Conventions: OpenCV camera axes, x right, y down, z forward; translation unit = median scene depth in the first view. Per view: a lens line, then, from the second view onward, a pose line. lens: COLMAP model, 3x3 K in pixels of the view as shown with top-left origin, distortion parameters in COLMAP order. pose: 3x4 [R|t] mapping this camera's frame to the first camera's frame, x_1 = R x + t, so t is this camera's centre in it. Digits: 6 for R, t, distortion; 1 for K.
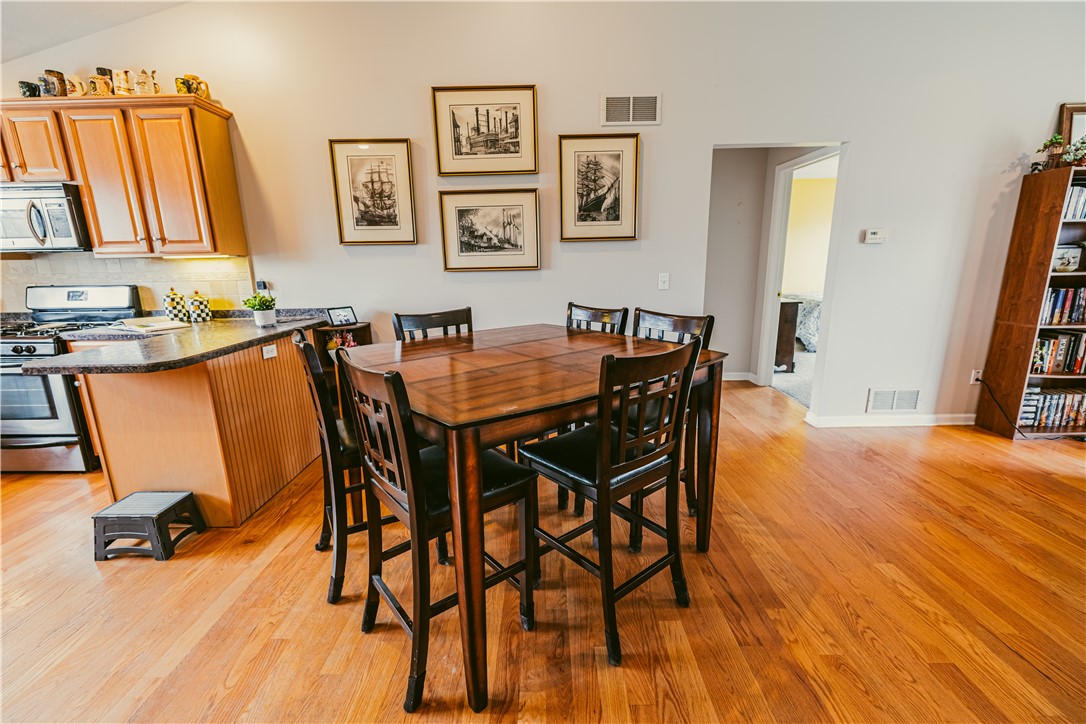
lens RADIAL K [[458.2, 0, 540.4], [0, 458.2, 362.1], [0, 0, 1]] dist [0.000679, -0.000425]
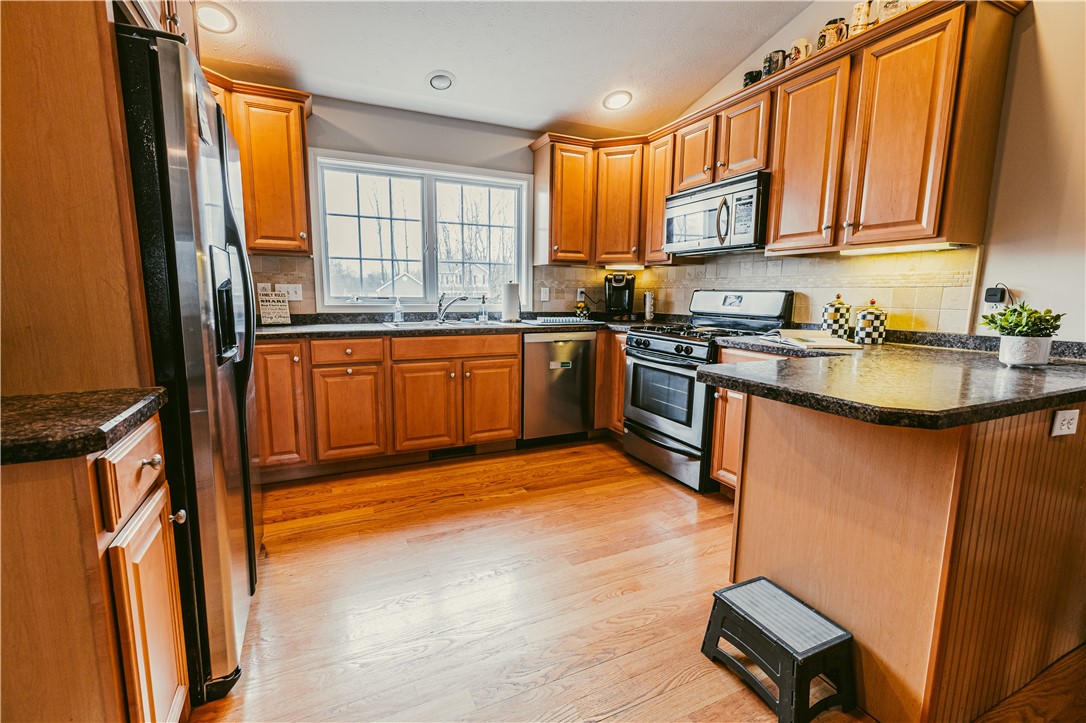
lens RADIAL K [[458.2, 0, 528.8], [0, 458.2, 360.8], [0, 0, 1]] dist [0.000679, -0.000425]
pose [[0.424005, 0.152308, -0.892761, -0.342959], [-0.214038, 0.974685, 0.064630, 0.002455], [0.880004, 0.163681, 0.445871, 0.246159]]
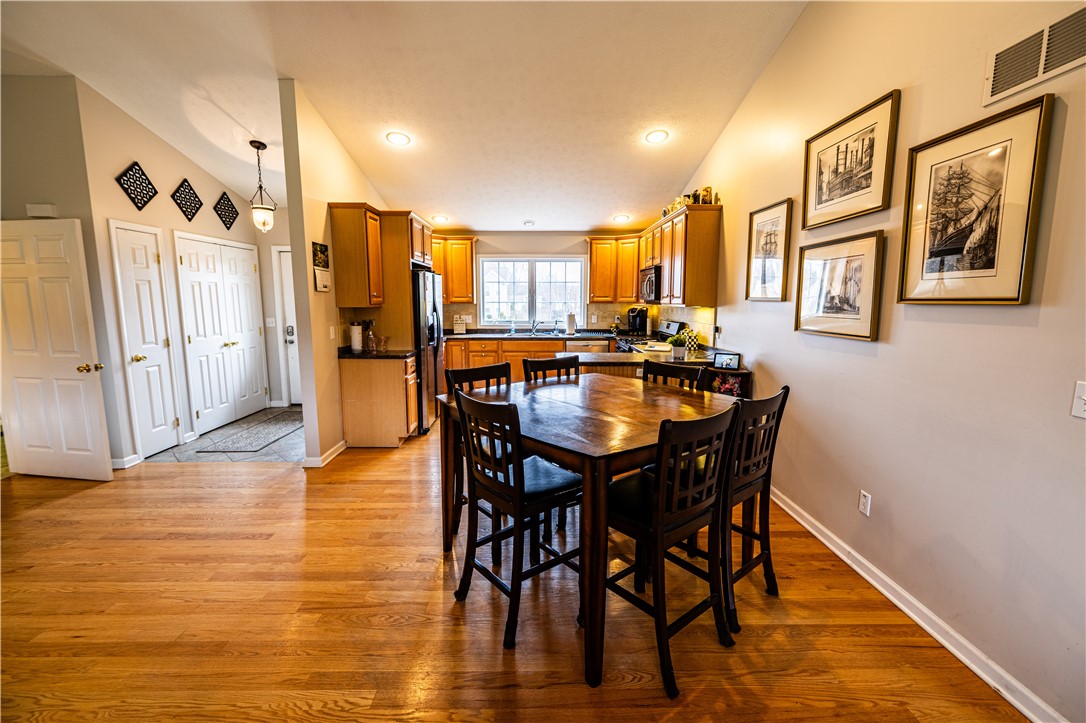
lens RADIAL K [[458.2, 0, 543.2], [0, 458.2, 360.8], [0, 0, 1]] dist [0.000679, -0.000425]
pose [[0.017472, 0.153102, -0.988056, 0.718722], [-0.219137, 0.964766, 0.145618, -0.170984], [0.975538, 0.213975, 0.050407, 0.494156]]
